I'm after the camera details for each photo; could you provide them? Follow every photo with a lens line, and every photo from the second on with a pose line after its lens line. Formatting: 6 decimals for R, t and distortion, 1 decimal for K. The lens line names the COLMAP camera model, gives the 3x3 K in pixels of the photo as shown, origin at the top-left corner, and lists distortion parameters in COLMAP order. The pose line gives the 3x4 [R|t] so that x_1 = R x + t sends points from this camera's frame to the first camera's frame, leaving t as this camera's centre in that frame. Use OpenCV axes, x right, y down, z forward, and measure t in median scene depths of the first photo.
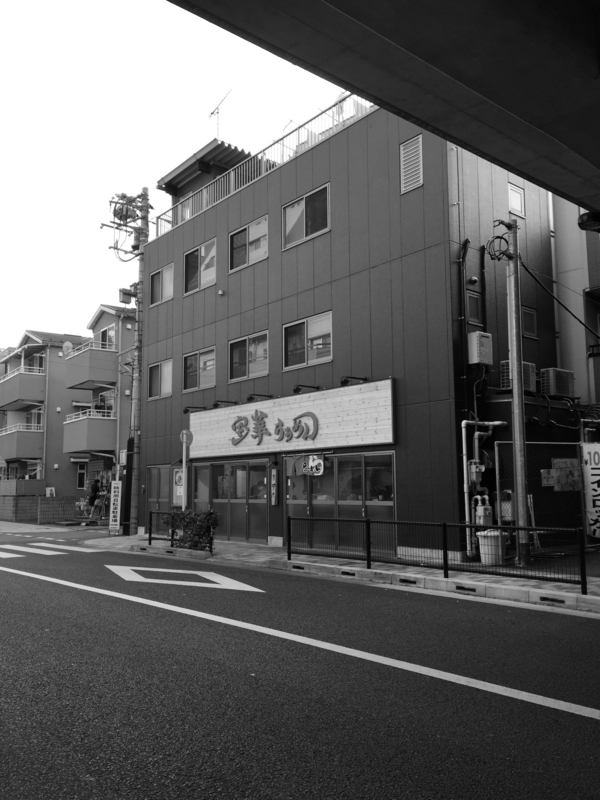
lens RADIAL K [[686.6, 0, 299.9], [0, 686.6, 406.2], [0, 0, 1]] dist [0.056799, 0.006060]
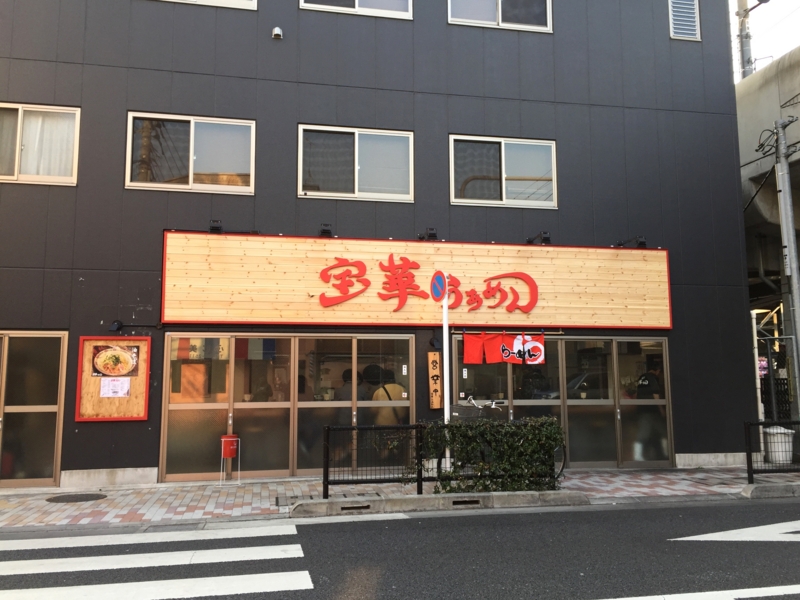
lens RADIAL K [[701.5, 0, 400.7], [0, 701.5, 292.7], [0, 0, 1]] dist [0.056711, -0.054479]
pose [[0.473647, 0.117555, 0.872834, -0.649366], [-0.104861, 0.991530, -0.076638, 0.093813], [-0.874450, -0.055226, 0.481962, 0.747680]]
